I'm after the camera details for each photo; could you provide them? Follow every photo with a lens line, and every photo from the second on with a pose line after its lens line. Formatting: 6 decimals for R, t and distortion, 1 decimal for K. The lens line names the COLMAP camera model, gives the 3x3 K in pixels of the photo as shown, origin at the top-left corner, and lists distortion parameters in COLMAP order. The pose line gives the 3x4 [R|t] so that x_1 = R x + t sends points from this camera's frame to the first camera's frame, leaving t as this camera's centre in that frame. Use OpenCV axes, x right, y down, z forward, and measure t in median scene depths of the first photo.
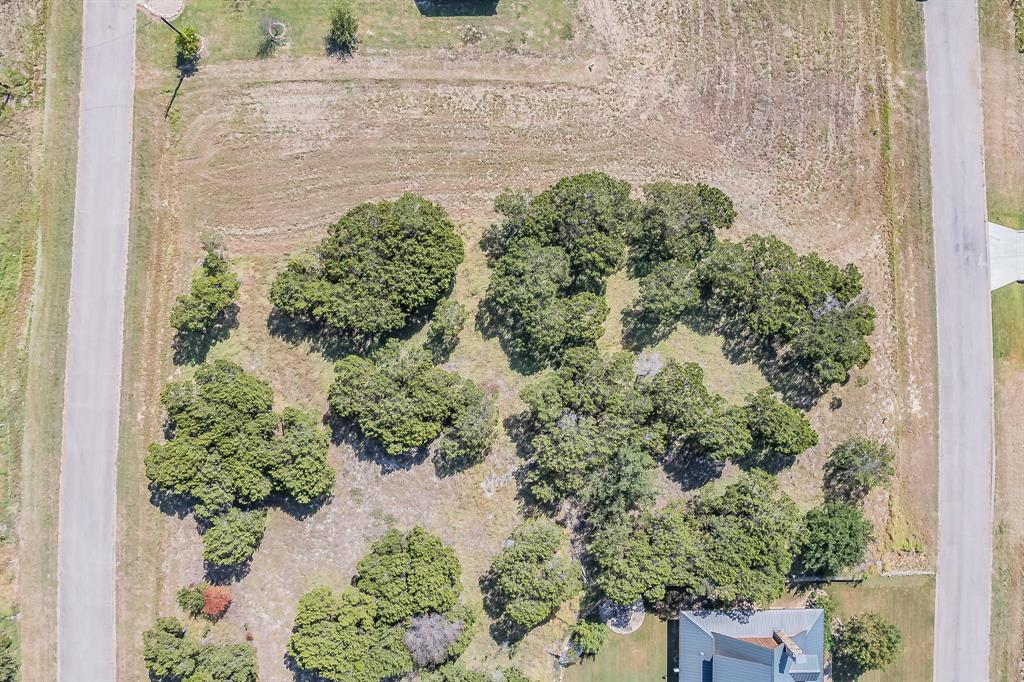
lens RADIAL K [[757.7, 0, 512.0], [0, 757.7, 341.0], [0, 0, 1]] dist [-0.077512, 0.059814]
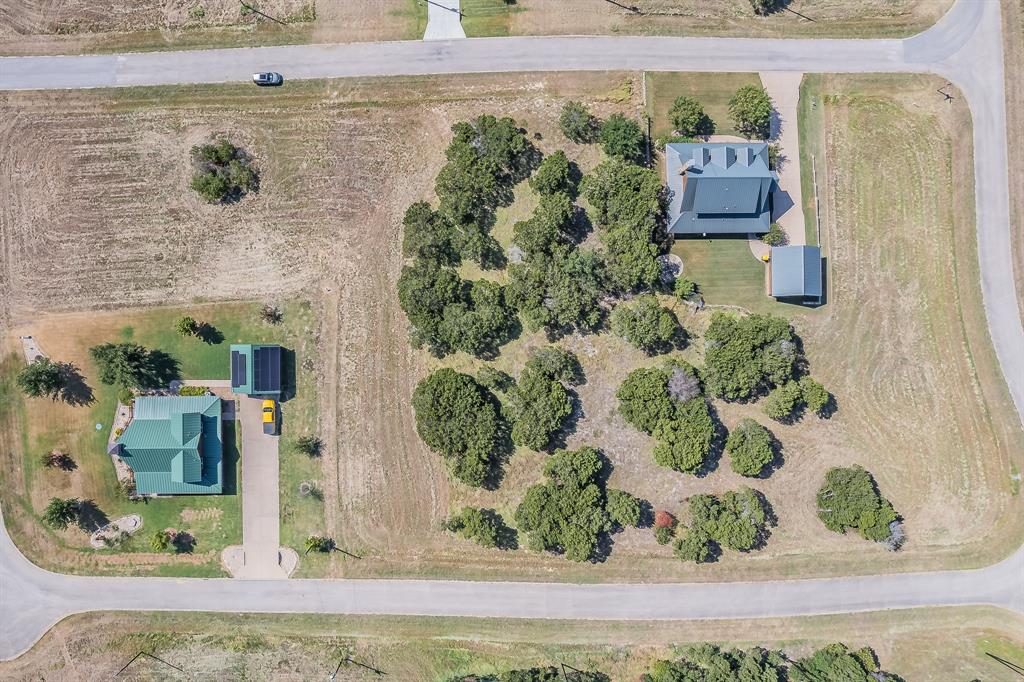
lens RADIAL K [[769.0, 0, 475.7], [0, 769.0, 339.7], [0, 0, 1]] dist [-0.073771, 0.068759]
pose [[-0.008872, -0.999949, 0.004814, -0.010972], [0.999926, -0.008911, -0.008248, -0.041533], [0.008290, 0.004741, 0.999954, -0.655315]]
